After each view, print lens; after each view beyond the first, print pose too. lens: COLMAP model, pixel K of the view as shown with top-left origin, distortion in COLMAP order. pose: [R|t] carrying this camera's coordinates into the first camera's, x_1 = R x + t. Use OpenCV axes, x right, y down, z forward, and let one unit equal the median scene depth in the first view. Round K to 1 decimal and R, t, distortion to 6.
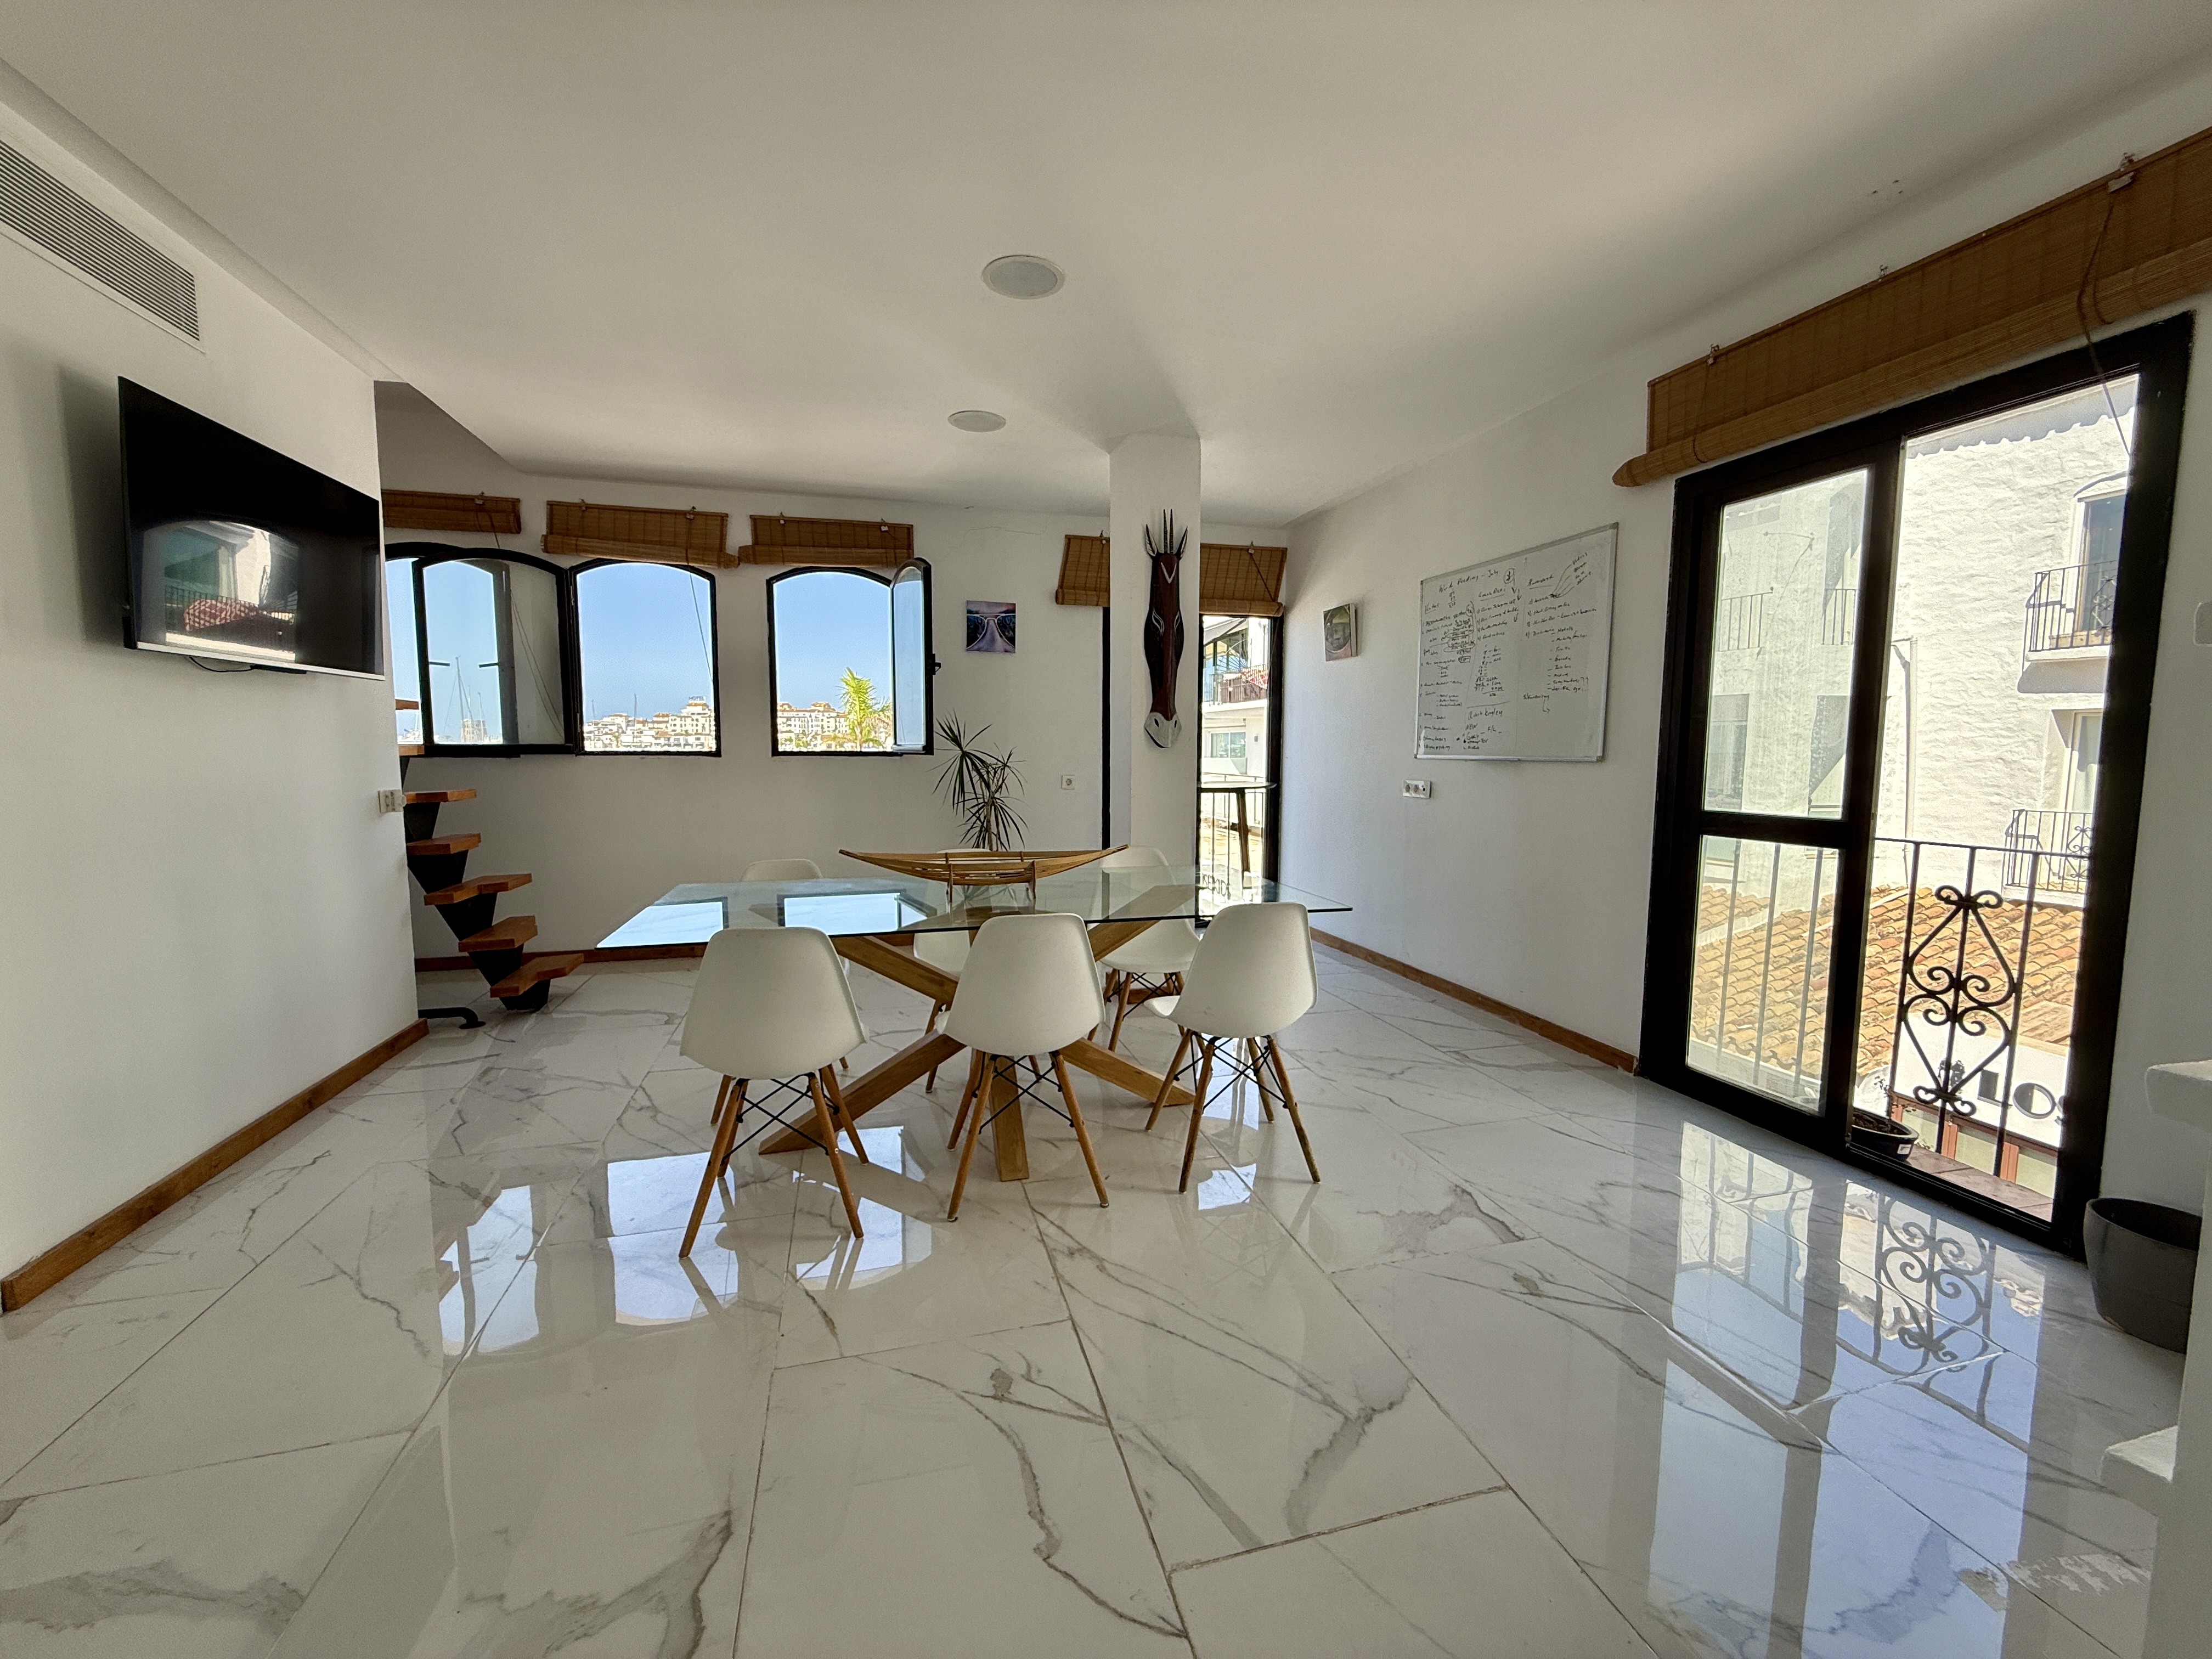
lens RADIAL K [[881.6, 0, 1098.7], [0, 881.6, 825.7], [0, 0, 1]] dist [-0.000106, 0.000165]
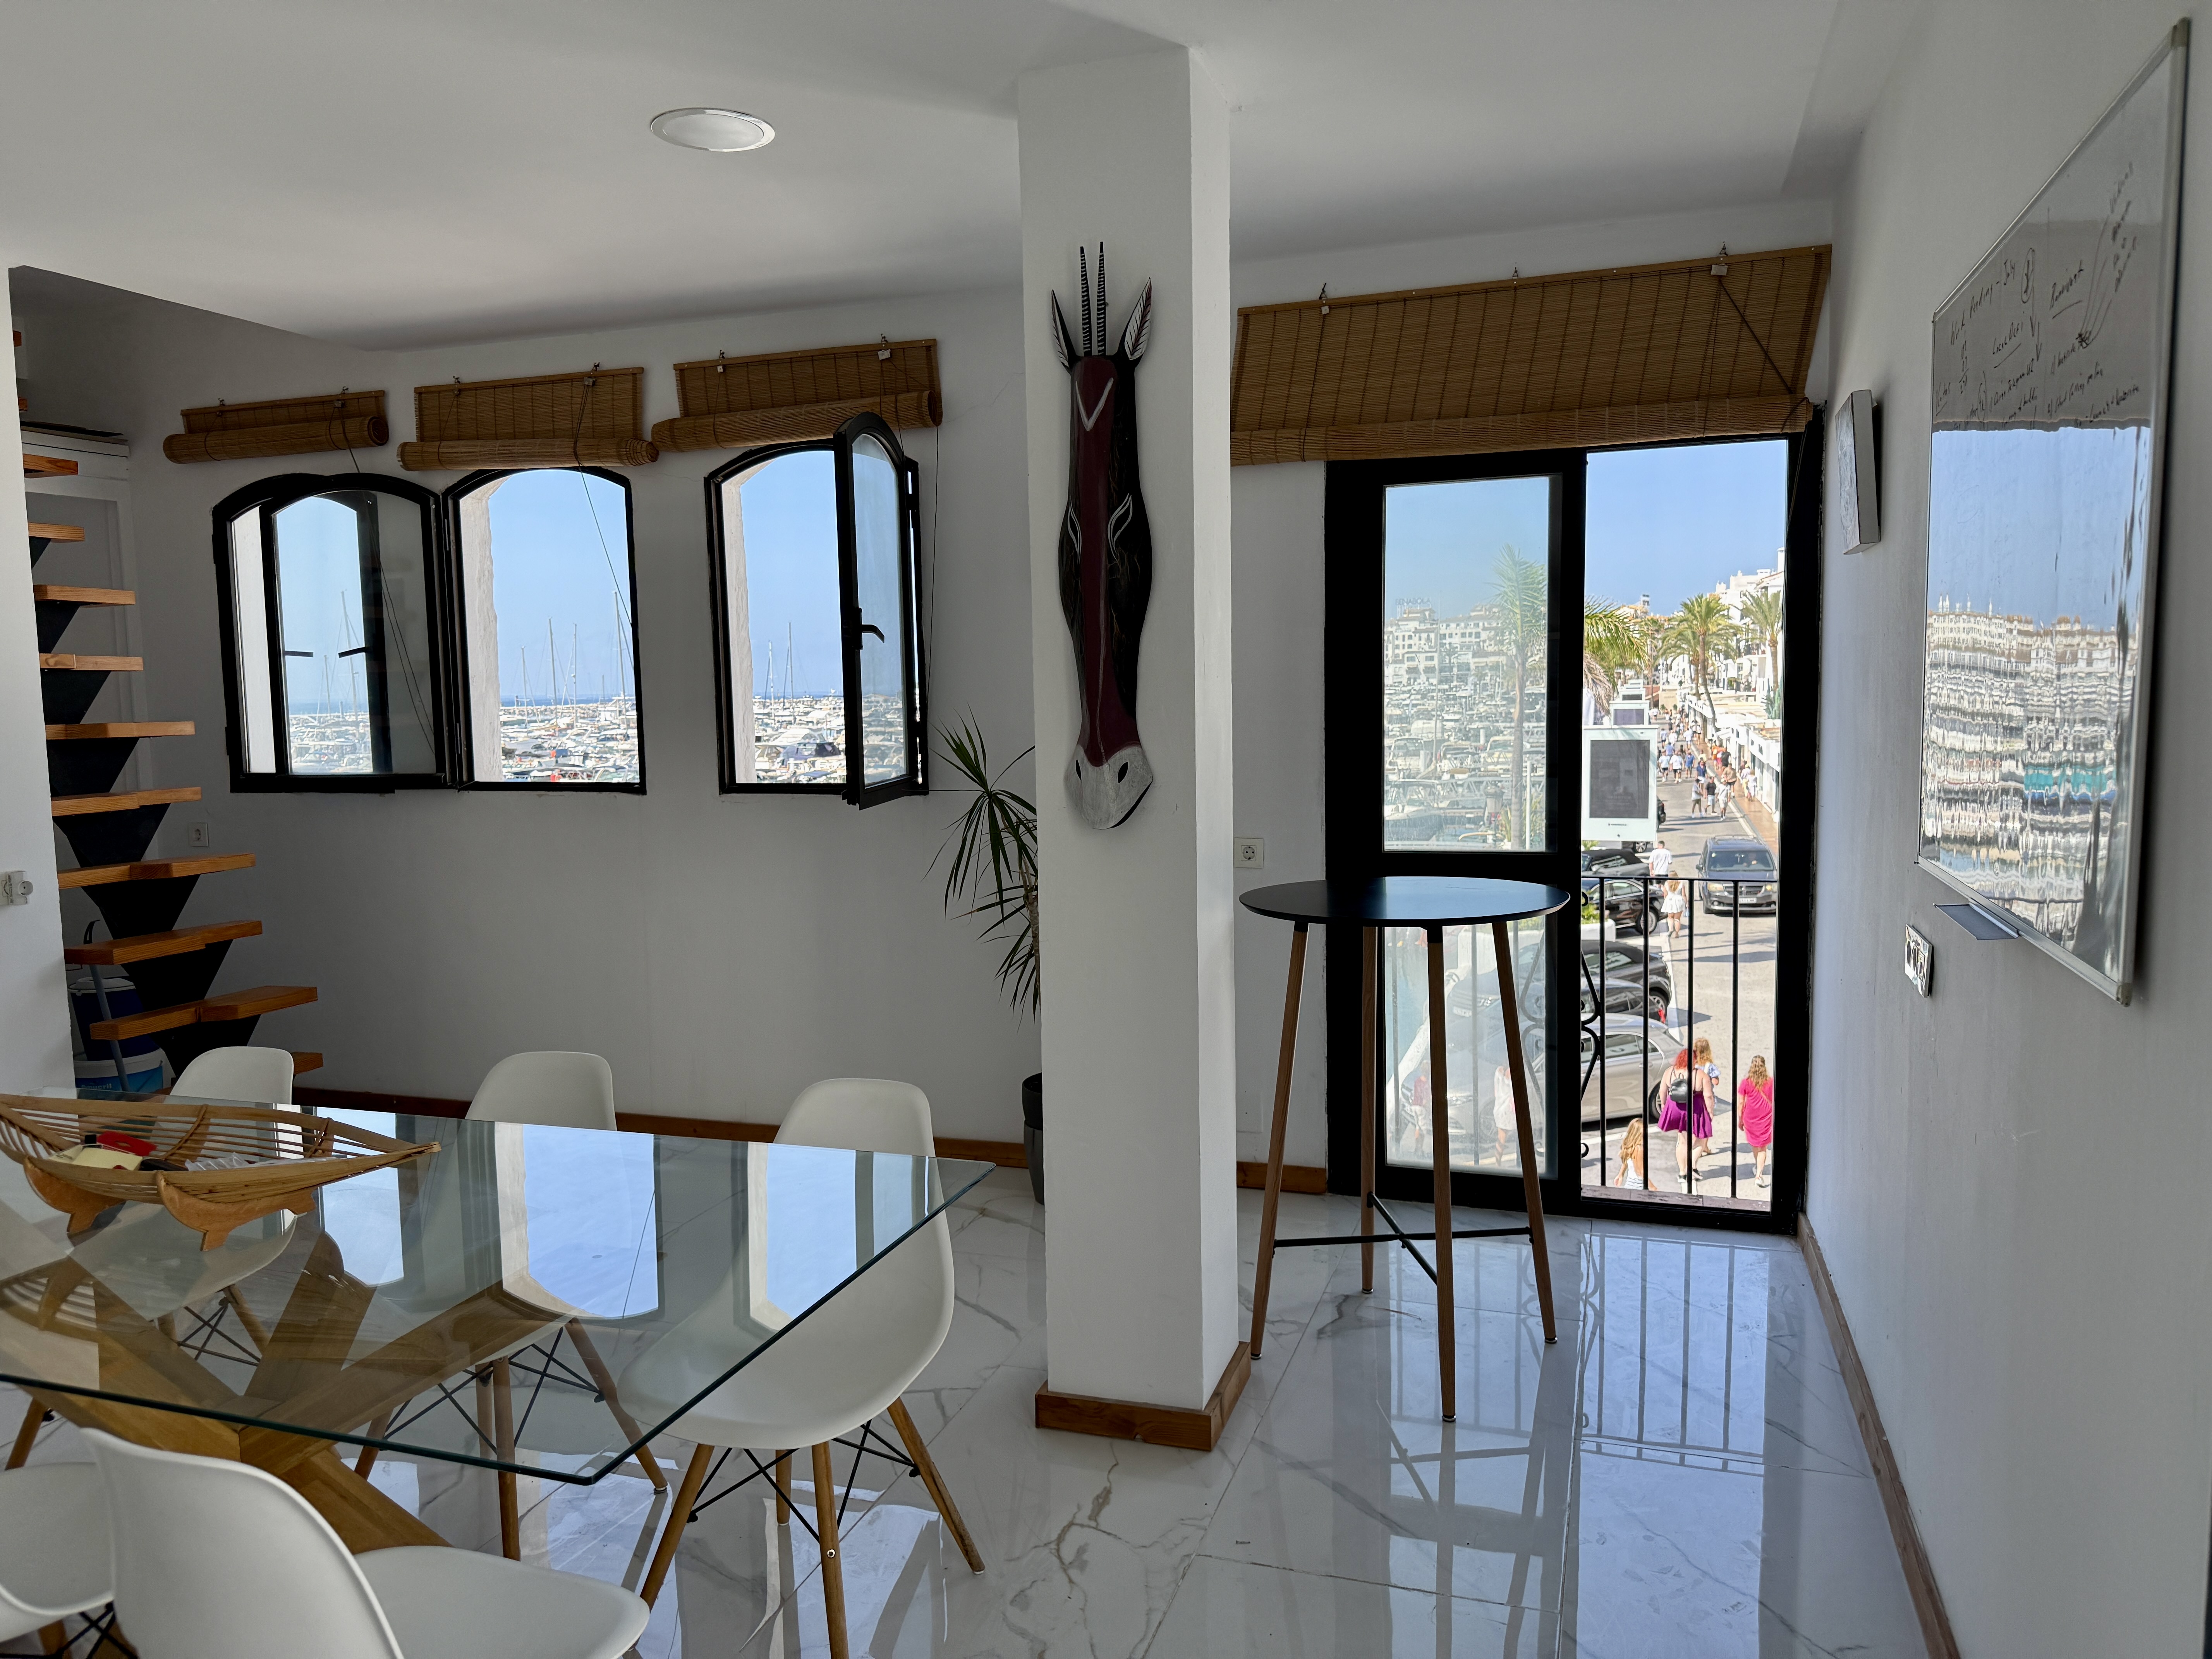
lens RADIAL K [[1547.6, 0, 1106.0], [0, 1547.6, 829.5], [0, 0, 1]] dist [0.057884, -0.094293]
pose [[0.832588, 0.034188, -0.552837, 0.416567], [-0.029190, 0.999415, 0.017843, -0.088407], [0.553124, 0.001282, 0.833098, 0.348321]]
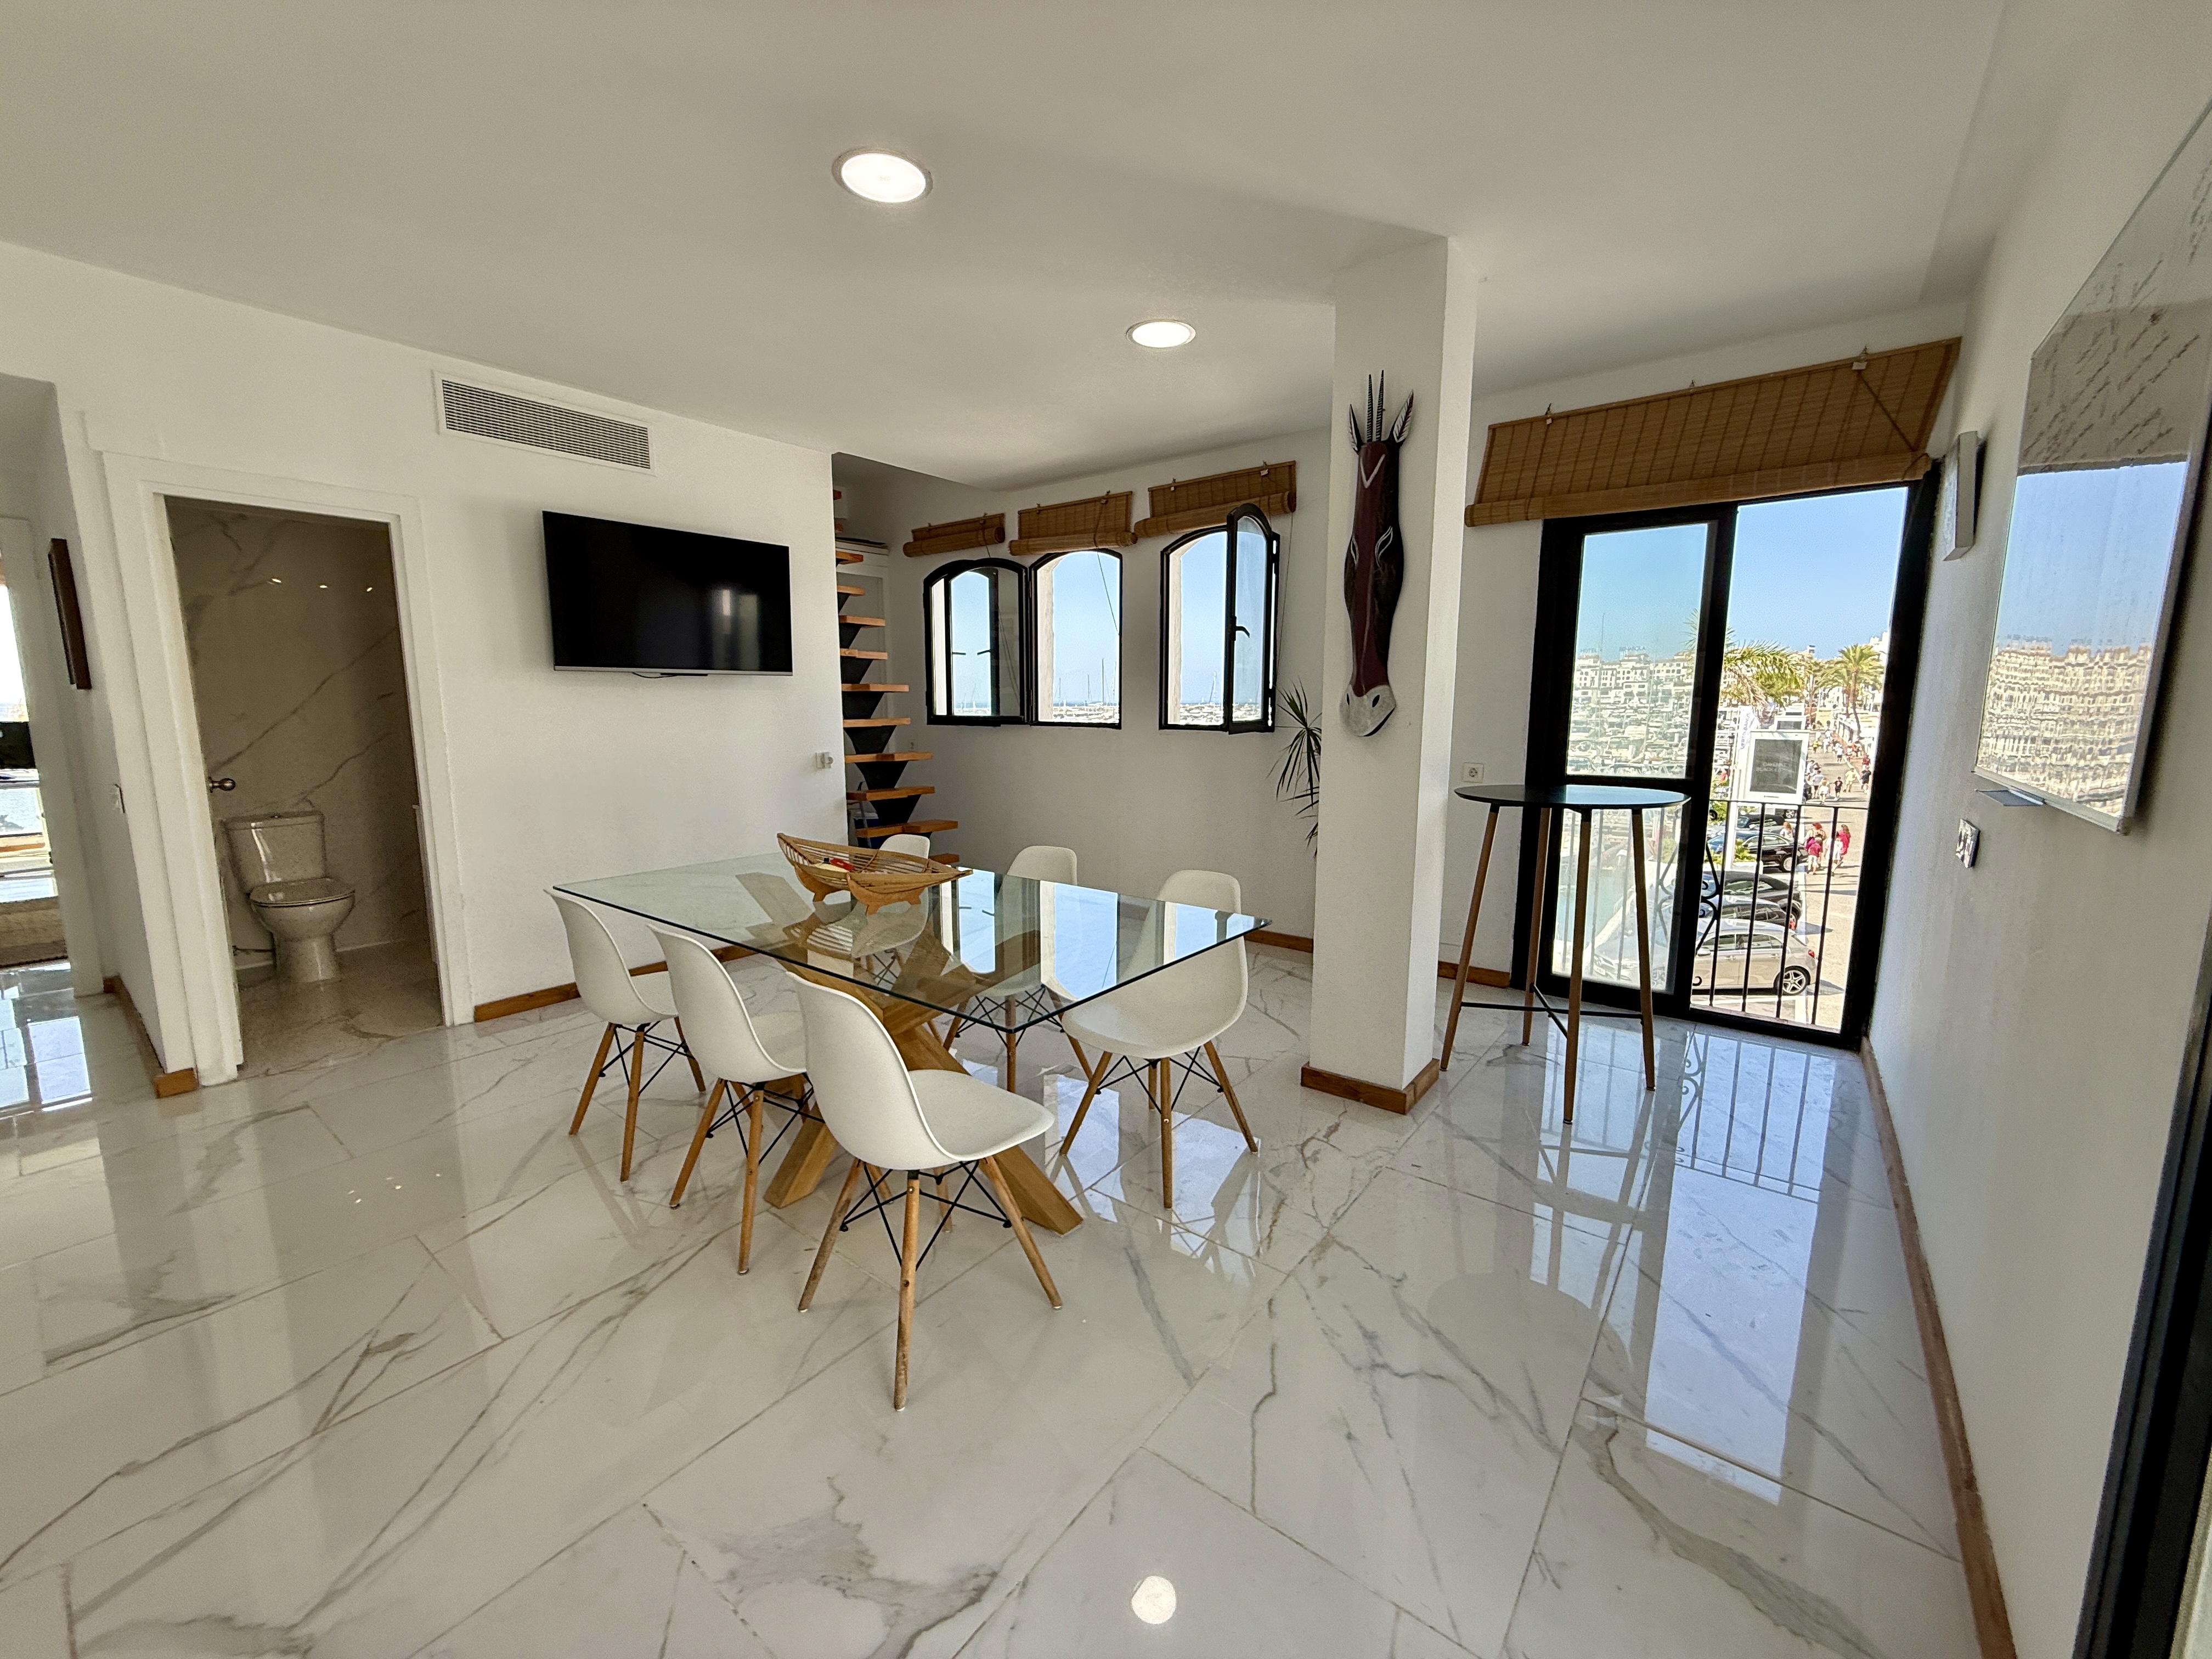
lens RADIAL K [[878.7, 0, 1104.6], [0, 878.7, 824.9], [0, 0, 1]] dist [-0.001150, -0.000510]
pose [[0.601808, 0.110253, -0.790994, 0.435369], [-0.070448, 0.993893, 0.084935, -0.056072], [0.795528, 0.004609, 0.605900, 0.379128]]
